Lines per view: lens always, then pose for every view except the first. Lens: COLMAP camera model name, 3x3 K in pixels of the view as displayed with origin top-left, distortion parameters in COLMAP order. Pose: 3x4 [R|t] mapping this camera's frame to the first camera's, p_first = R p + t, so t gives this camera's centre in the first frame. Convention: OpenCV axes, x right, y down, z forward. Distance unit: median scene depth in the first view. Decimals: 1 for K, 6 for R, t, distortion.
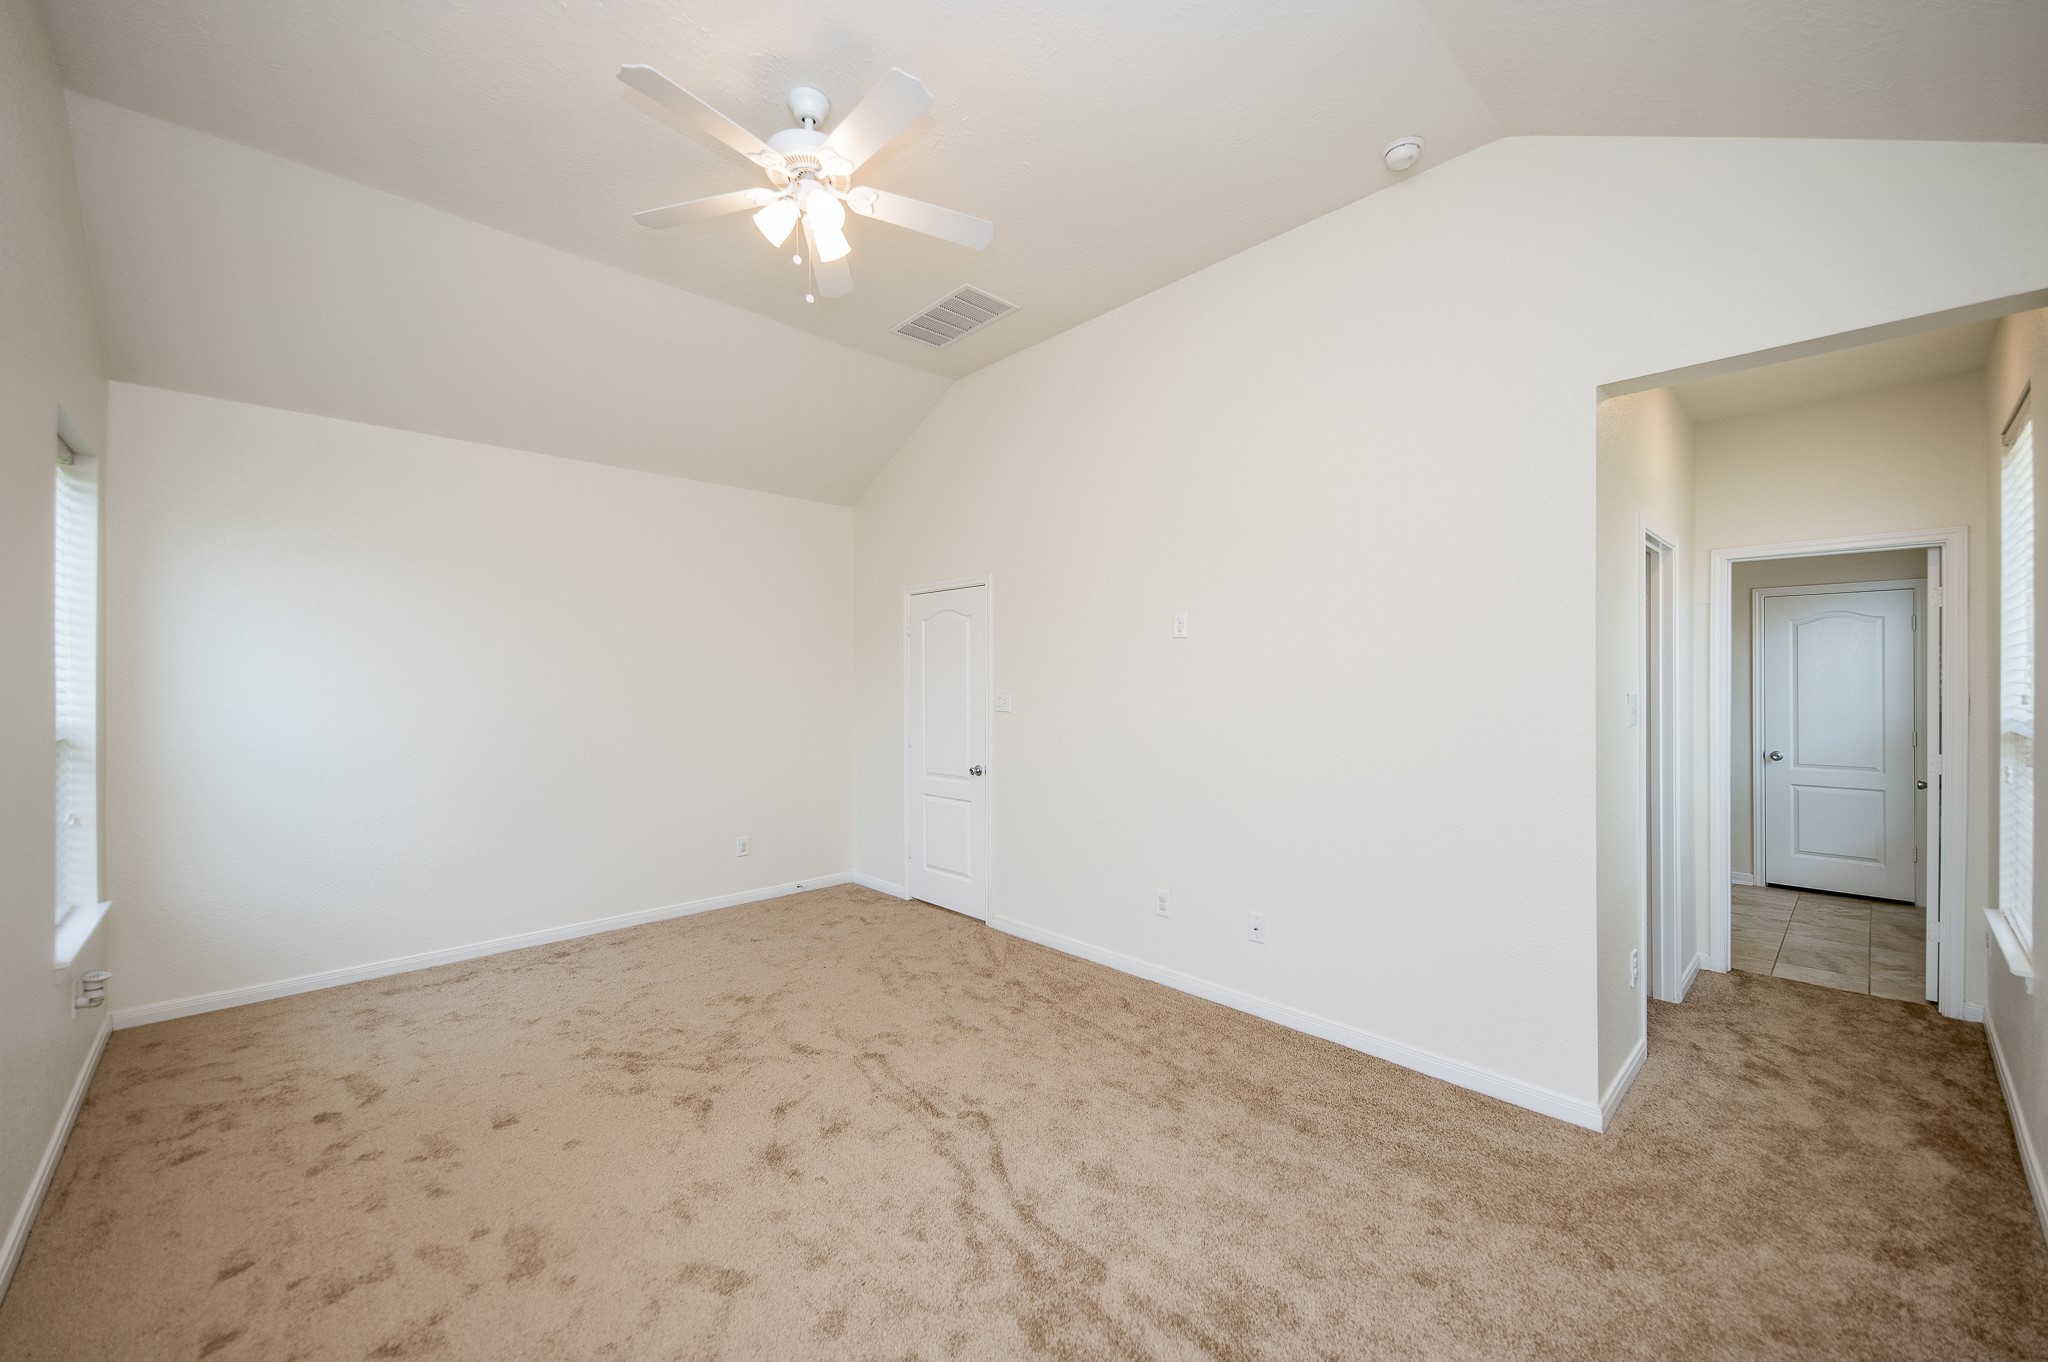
lens RADIAL K [[796.1, 0, 1030.6], [0, 796.1, 681.5], [0, 0, 1]] dist [0.016058, -0.007429]
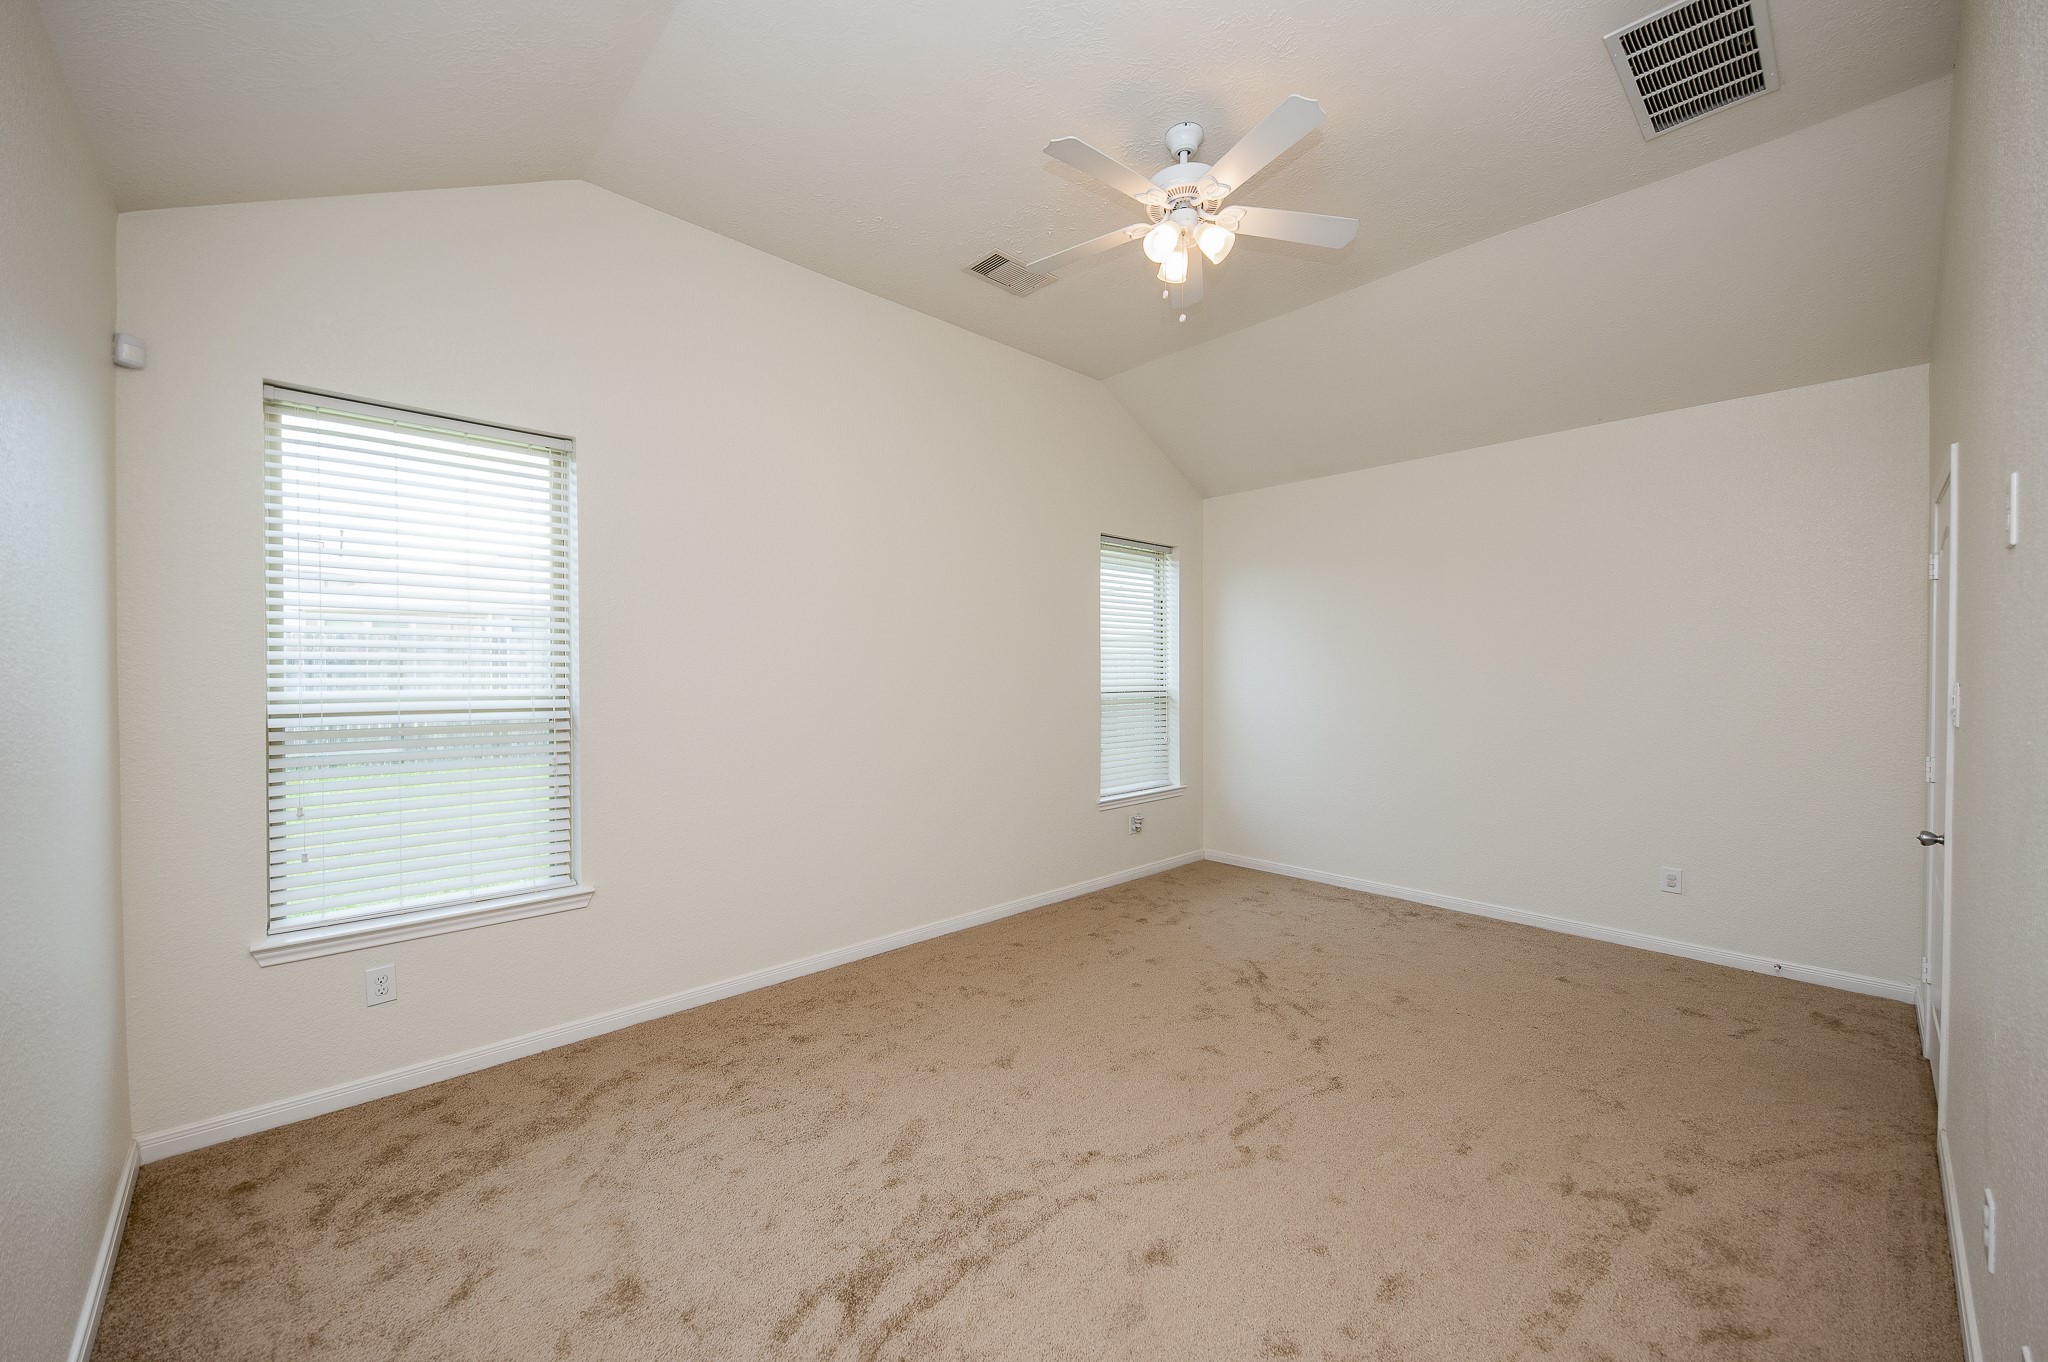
lens RADIAL K [[796.1, 0, 1030.6], [0, 796.1, 681.5], [0, 0, 1]] dist [0.016058, -0.007429]
pose [[-0.011184, 0.017638, -0.999782, 0.702923], [0.004532, 0.999835, 0.017588, 0.000730], [0.999927, -0.004334, -0.011262, 0.674899]]
